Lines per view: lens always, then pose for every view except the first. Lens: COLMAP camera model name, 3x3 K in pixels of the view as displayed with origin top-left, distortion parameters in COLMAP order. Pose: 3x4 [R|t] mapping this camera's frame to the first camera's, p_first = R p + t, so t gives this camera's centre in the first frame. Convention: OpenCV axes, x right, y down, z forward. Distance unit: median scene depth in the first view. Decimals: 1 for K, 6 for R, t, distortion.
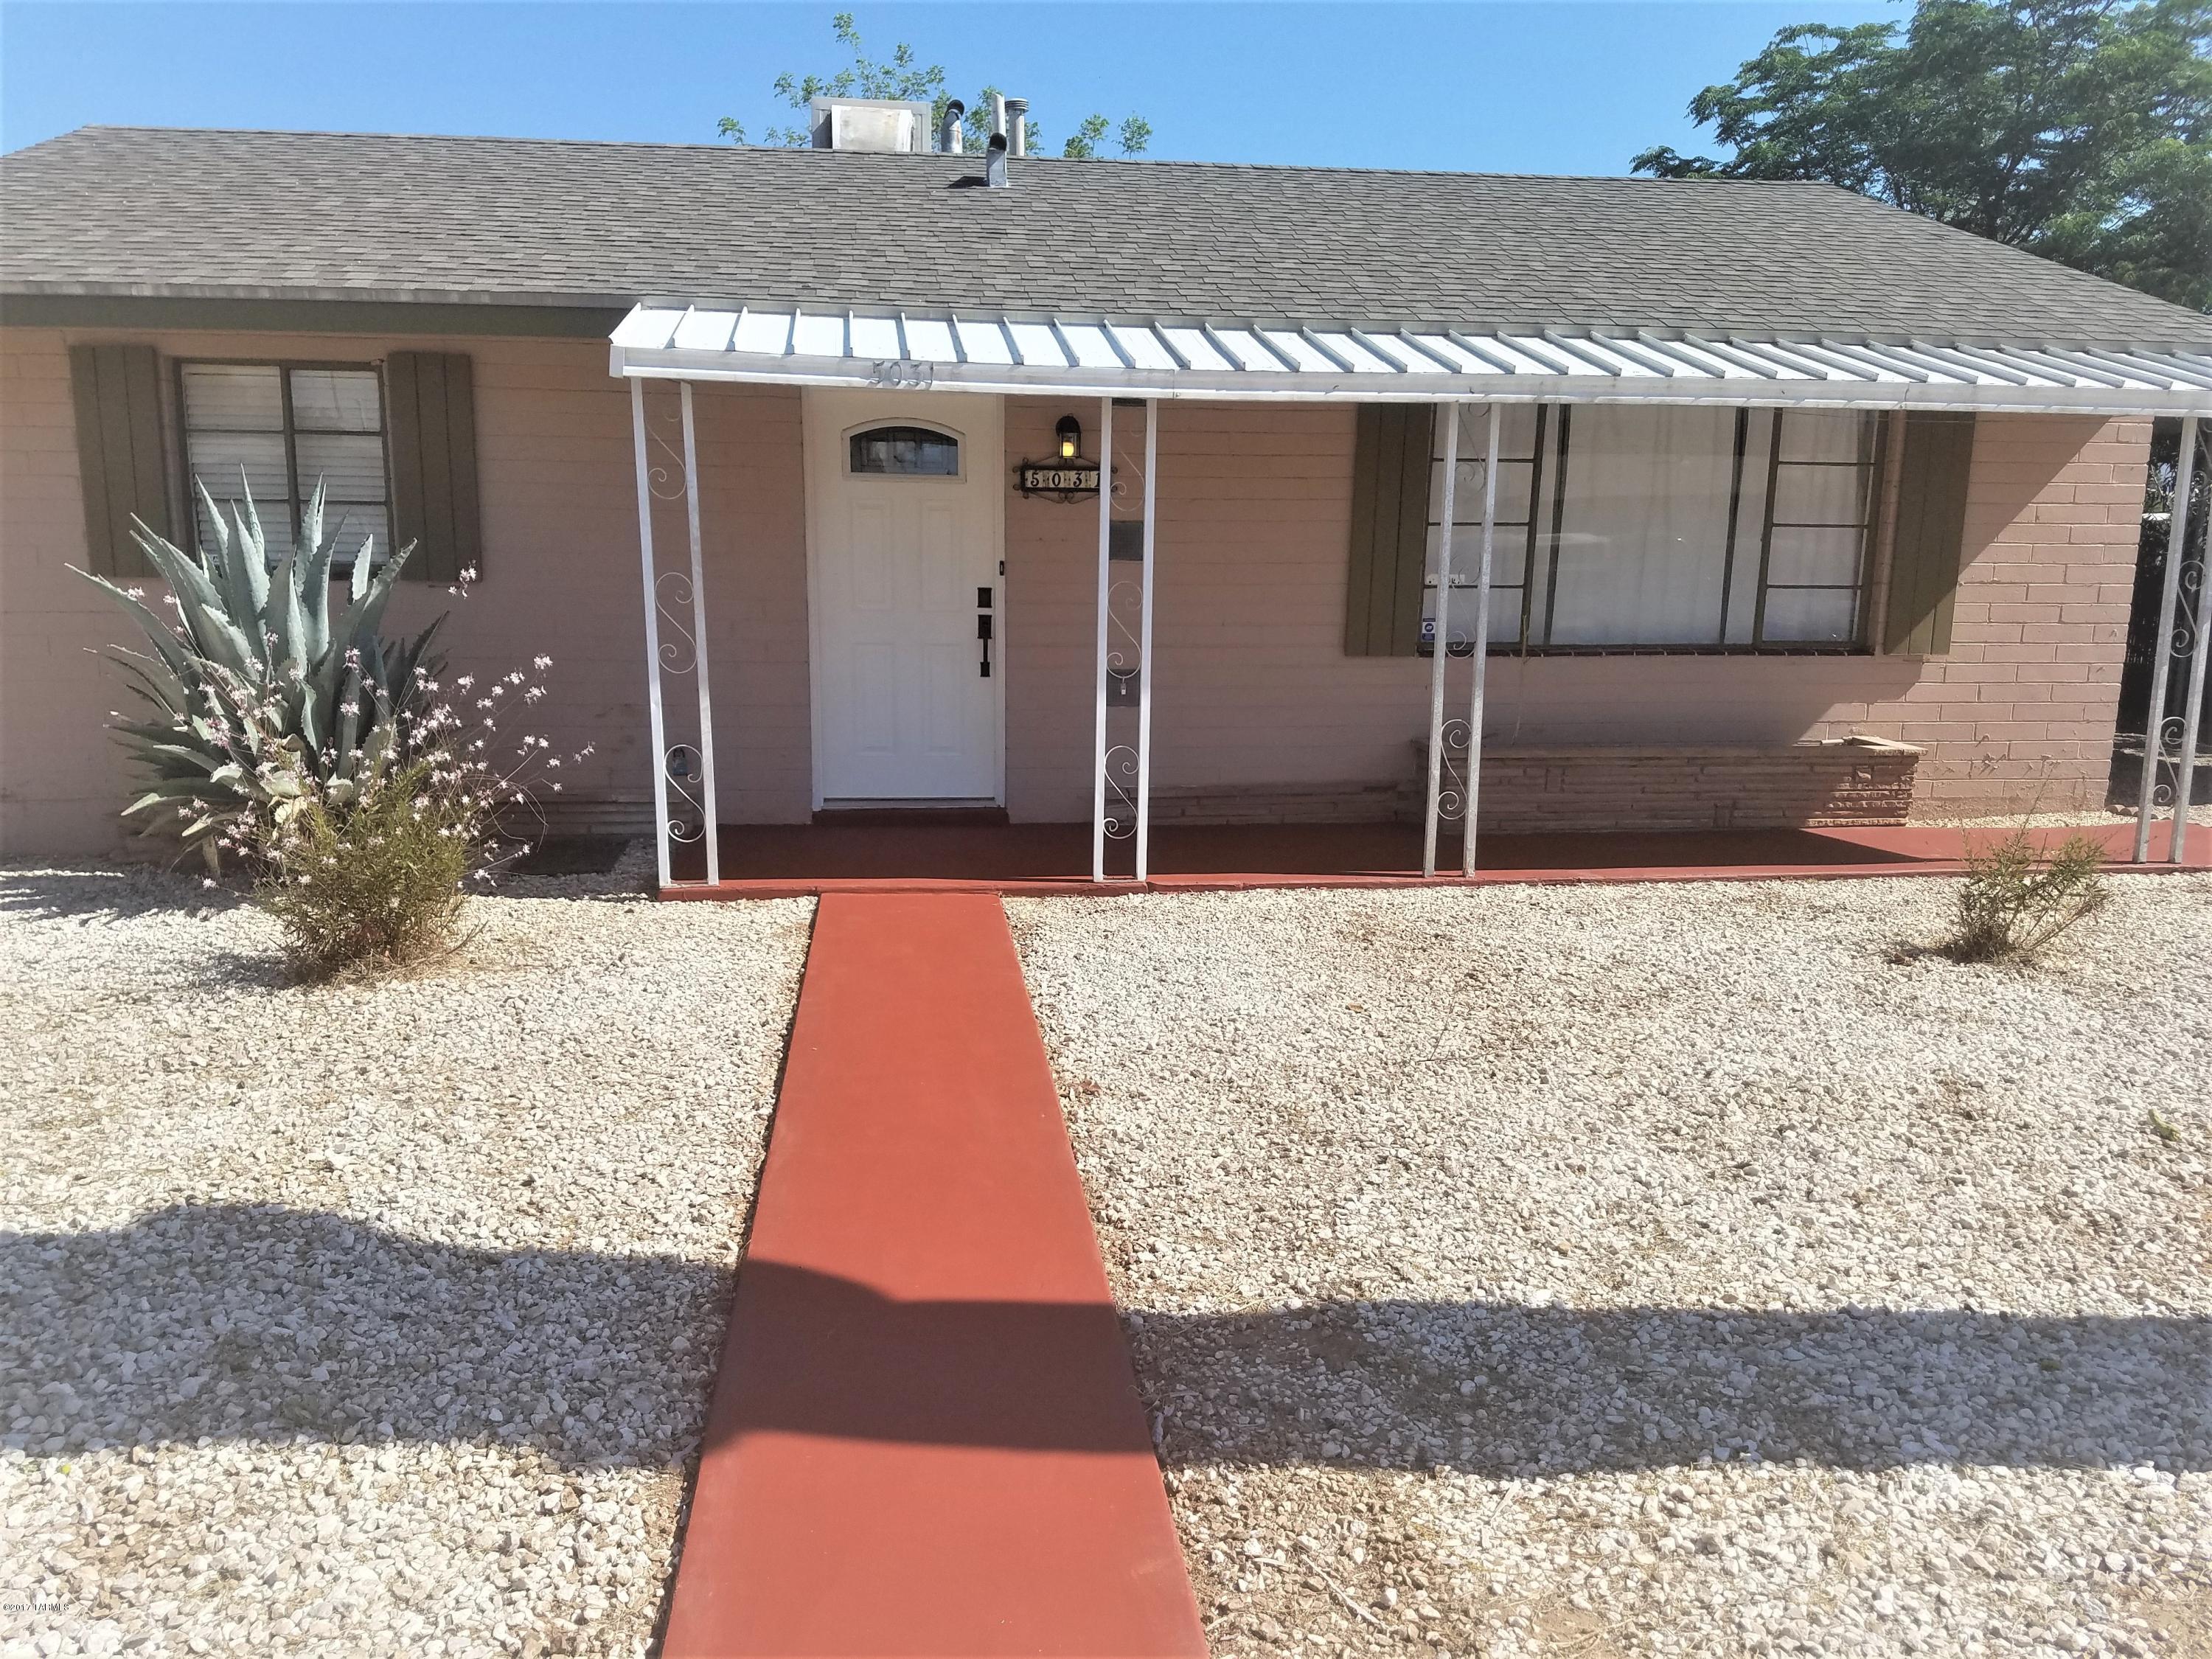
lens RADIAL K [[1655.4, 0, 1103.9], [0, 1655.4, 869.6], [0, 0, 1]] dist [0.081971, -0.149075]
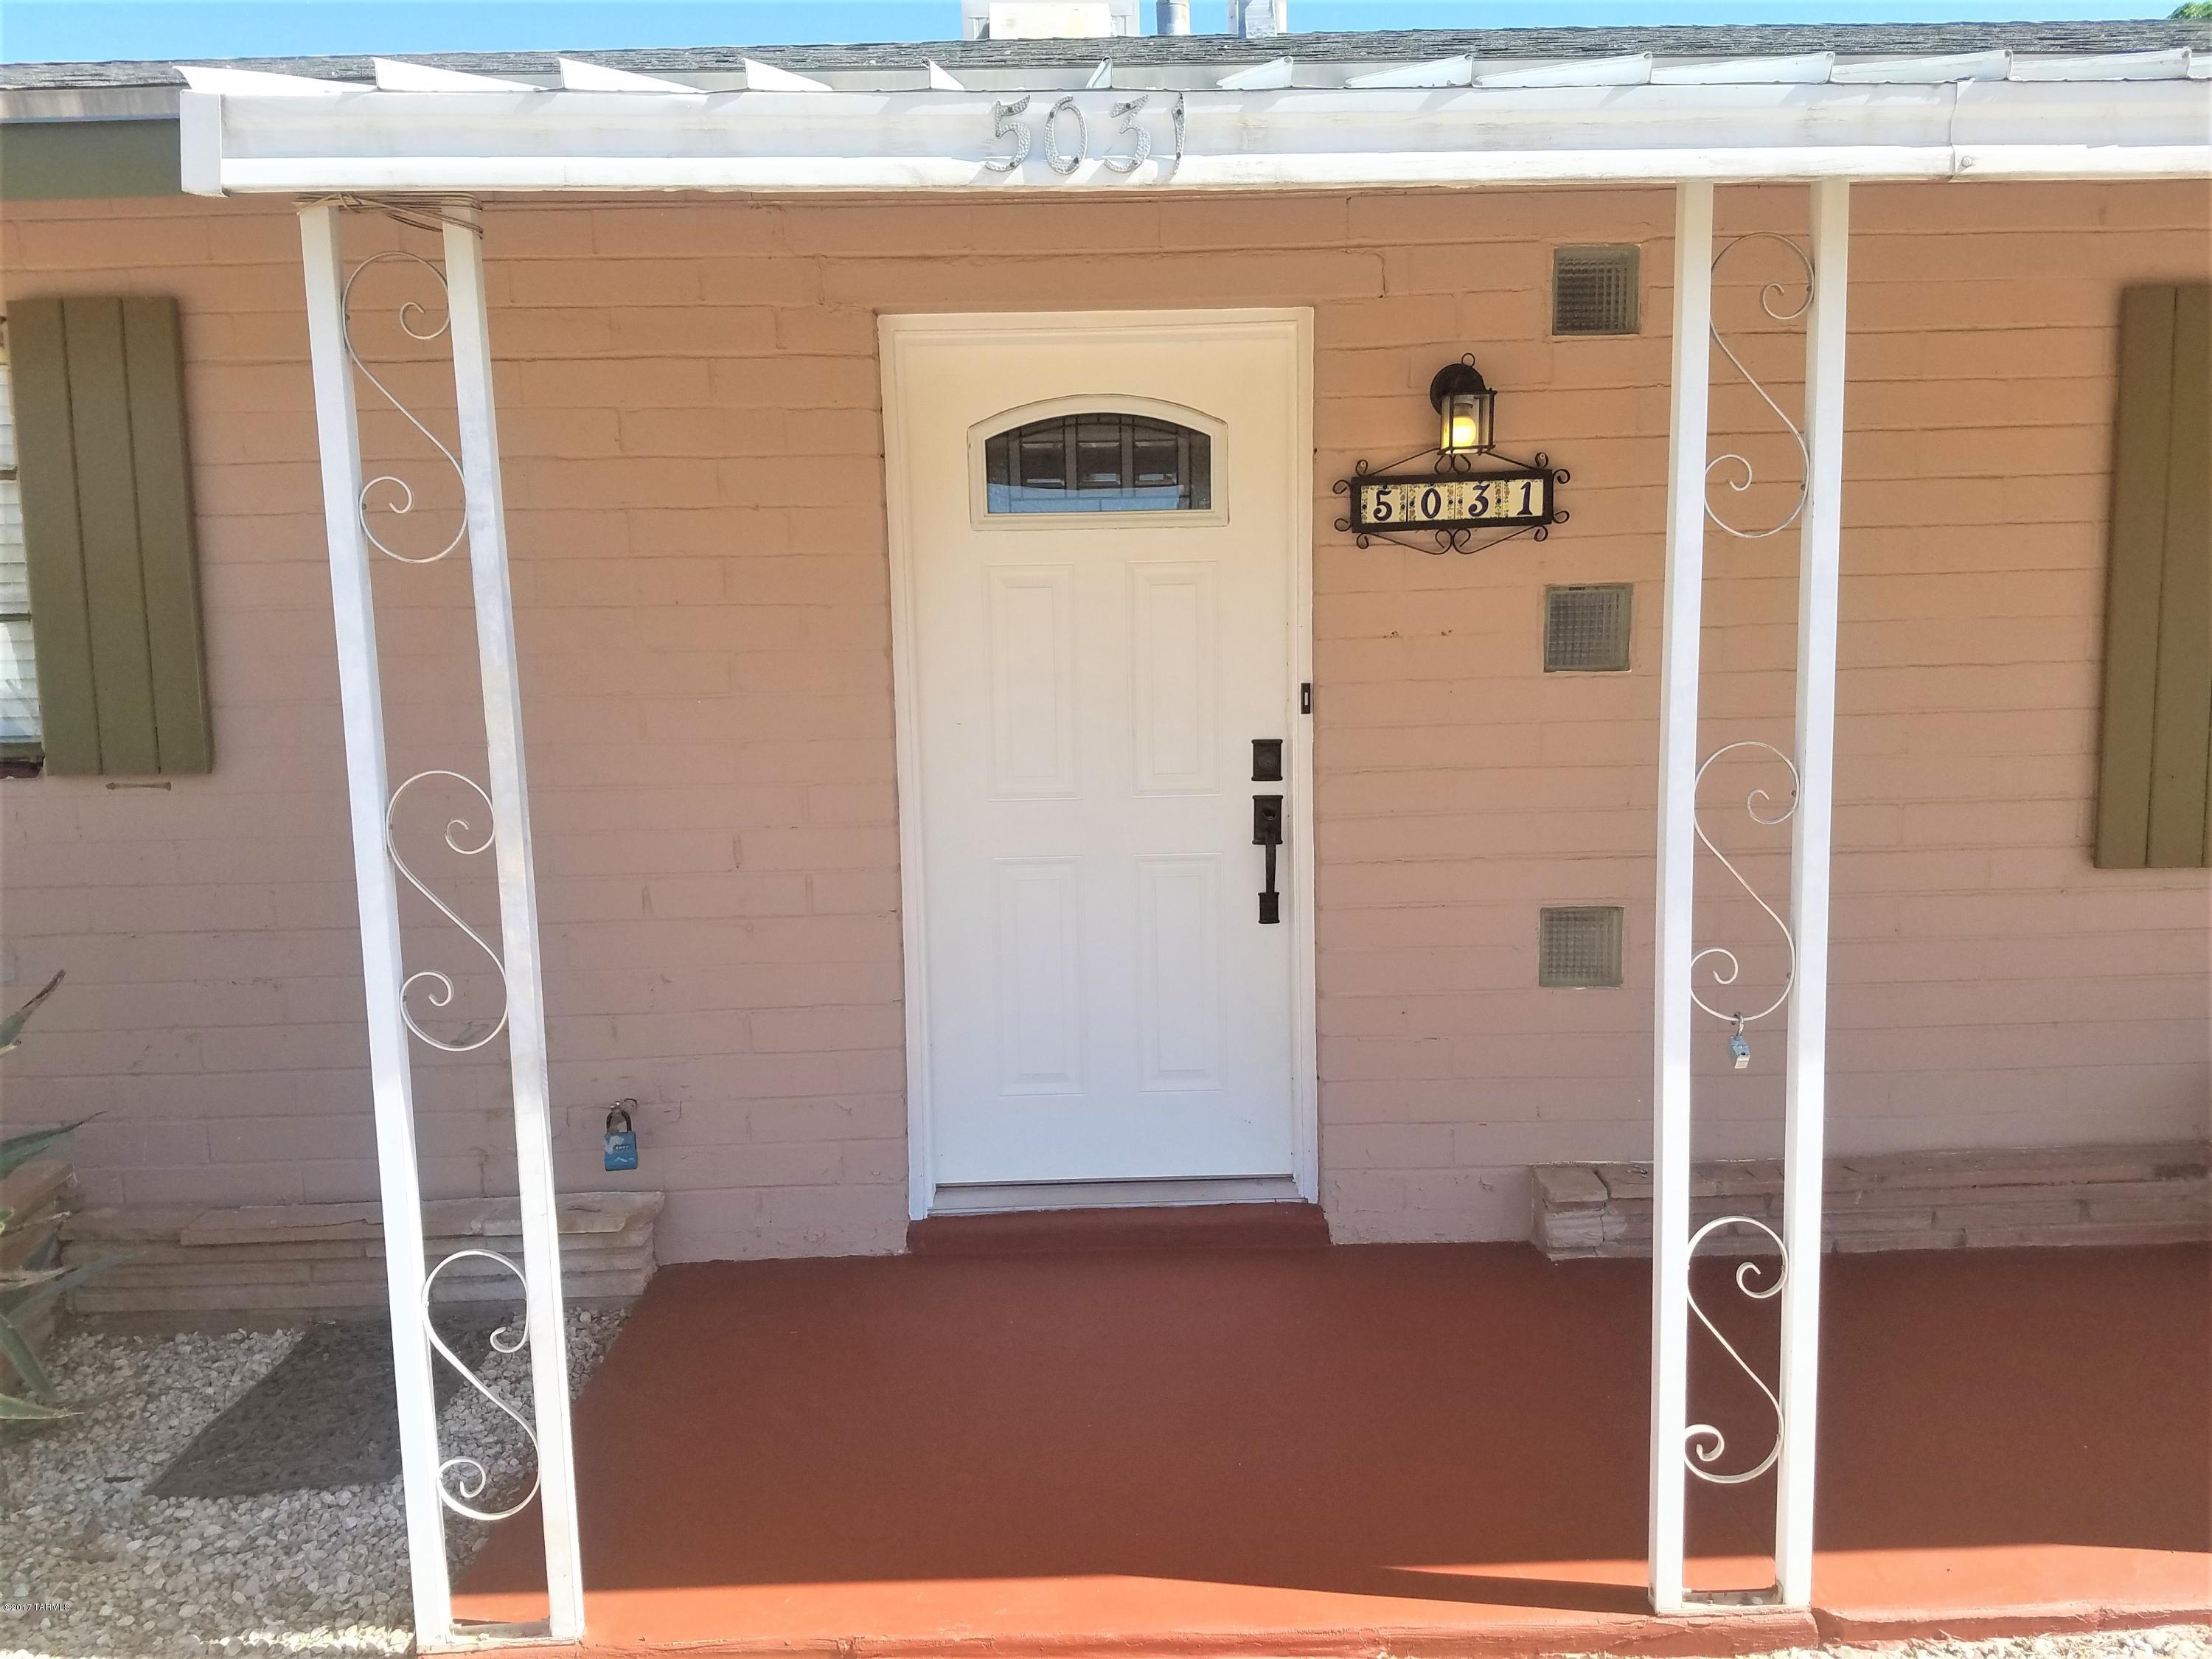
lens RADIAL K [[1641.8, 0, 1005.0], [0, 1641.8, 822.5], [0, 0, 1]] dist [0.080666, -0.148154]
pose [[0.984006, -0.017964, -0.177228, -0.065847], [0.002830, 0.996353, -0.085277, -0.111503], [0.178113, 0.083411, 0.980468, 0.553604]]
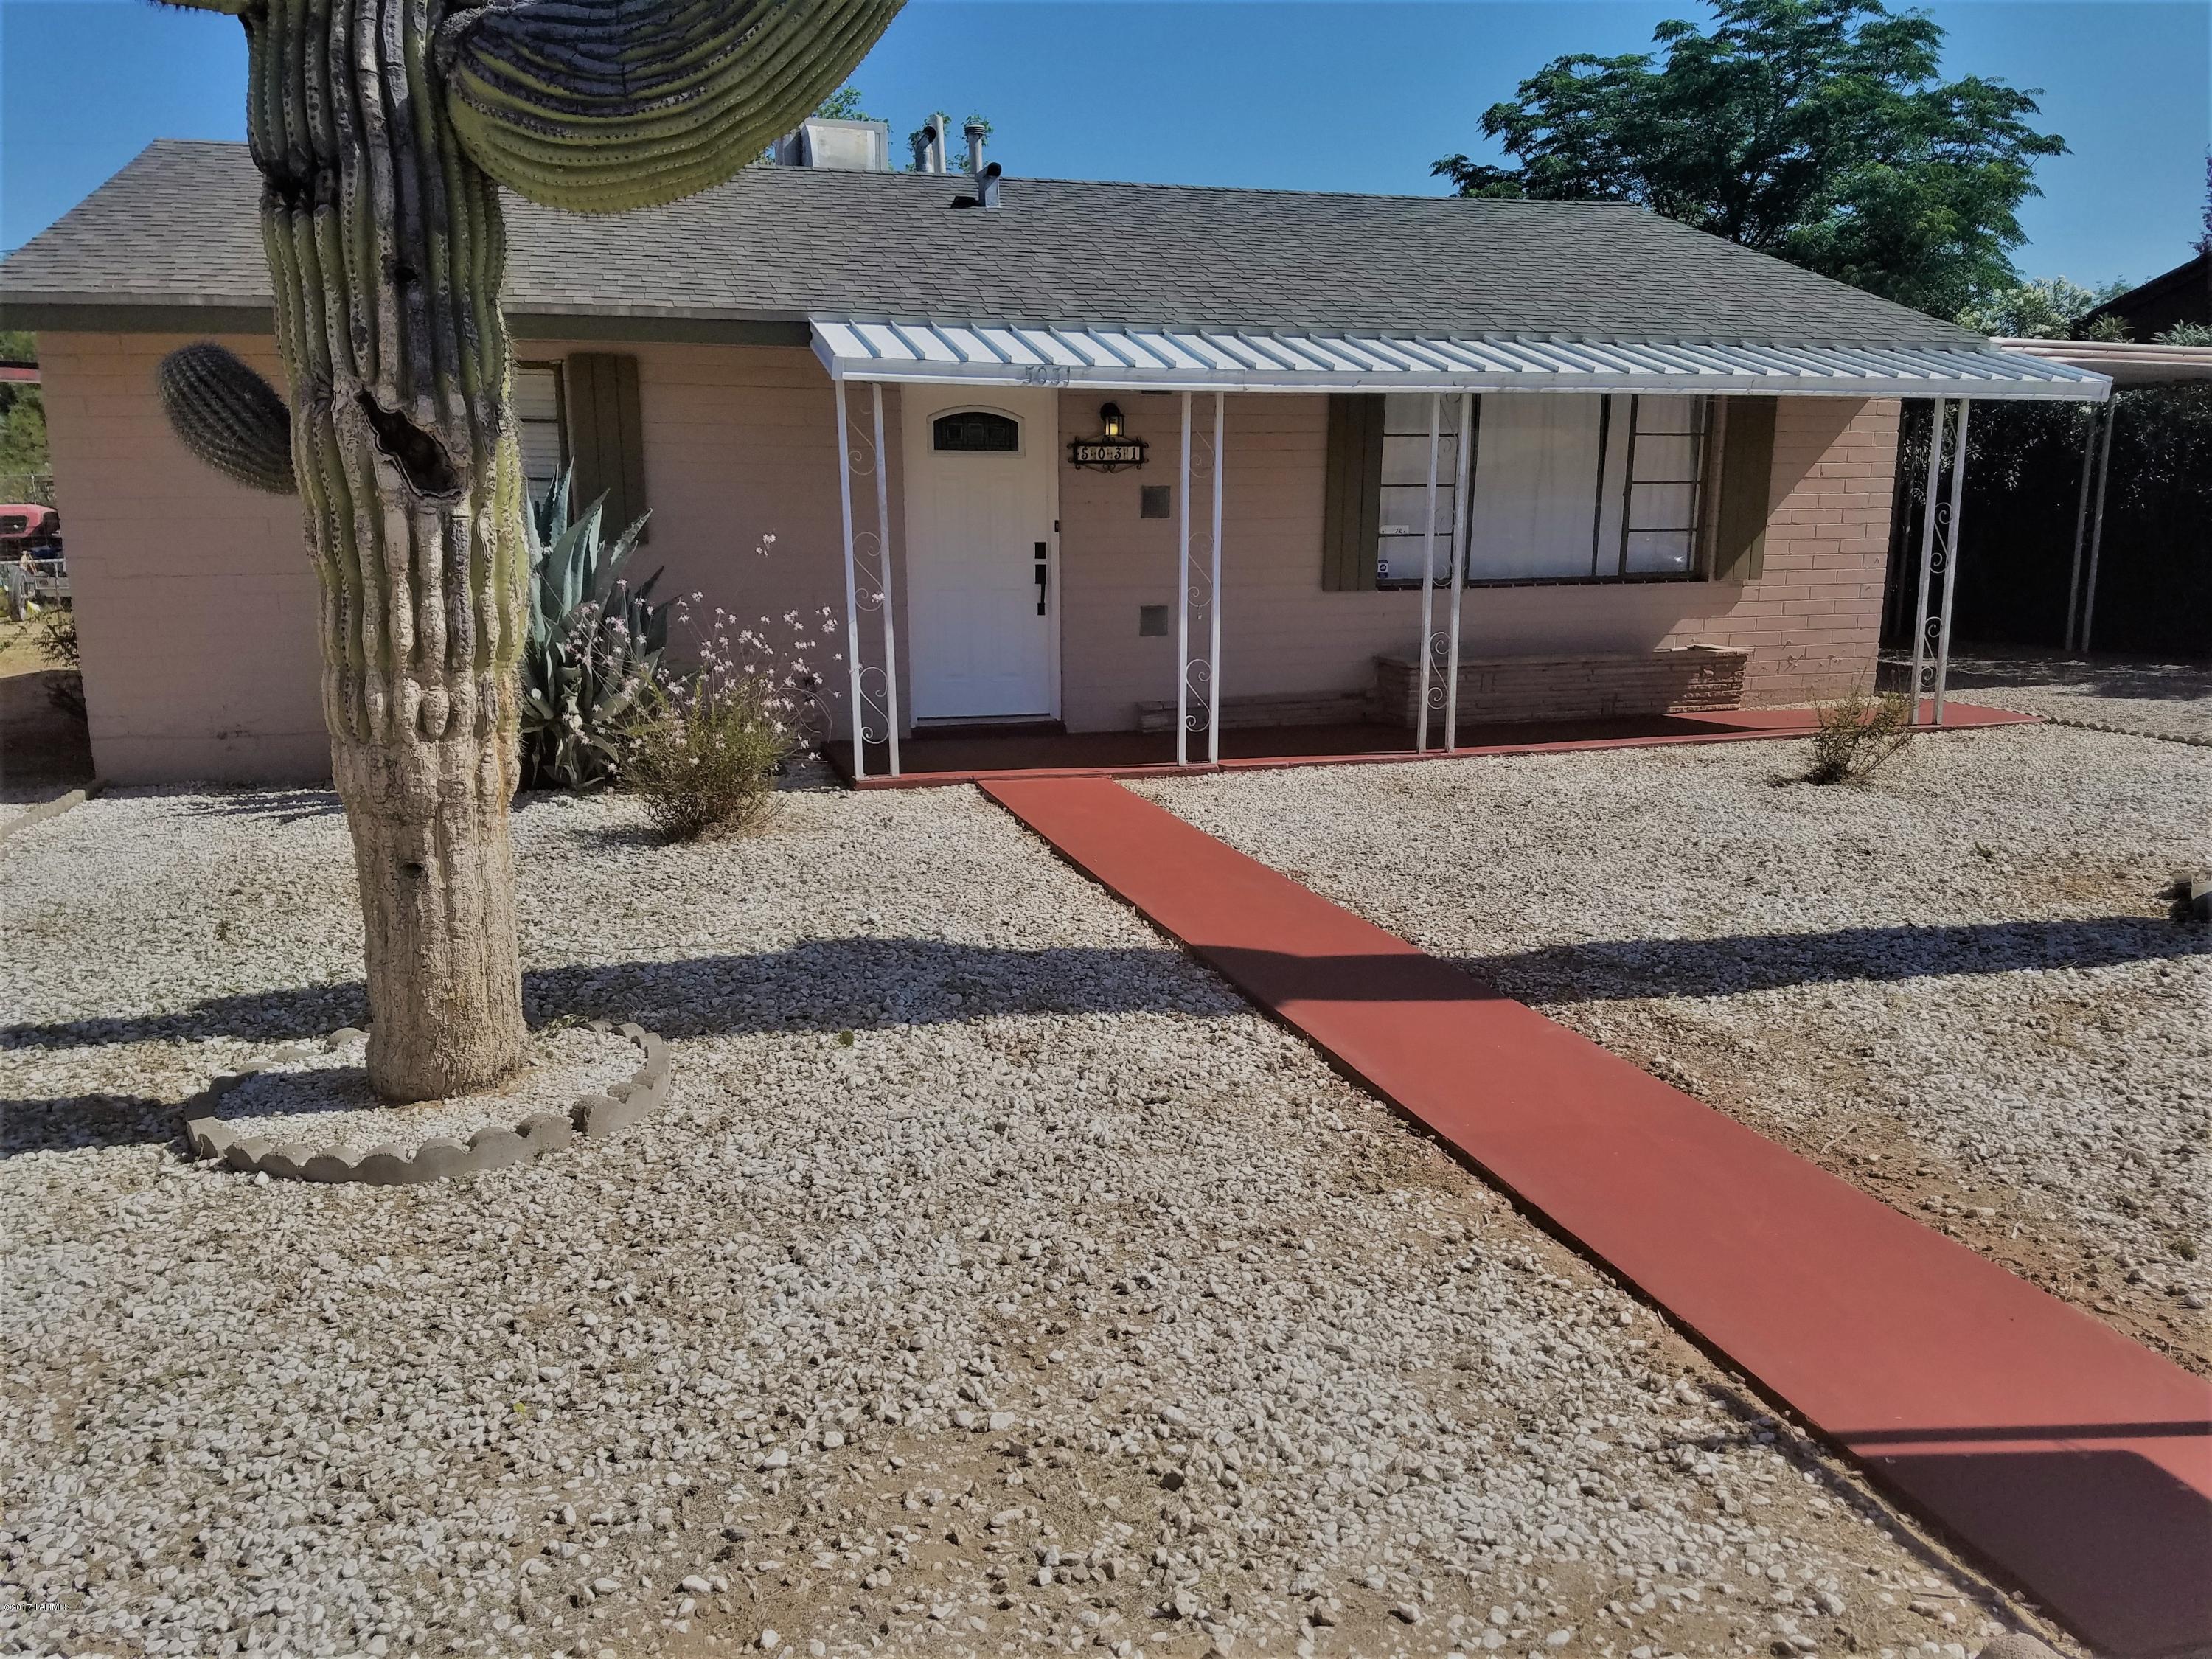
lens RADIAL K [[1655.4, 0, 1103.9], [0, 1655.4, 869.6], [0, 0, 1]] dist [0.081971, -0.149075]
pose [[0.987573, -0.048669, 0.149437, -0.232747], [0.046053, 0.998720, 0.020921, 0.052241], [-0.150264, -0.013779, 0.988550, -0.243893]]
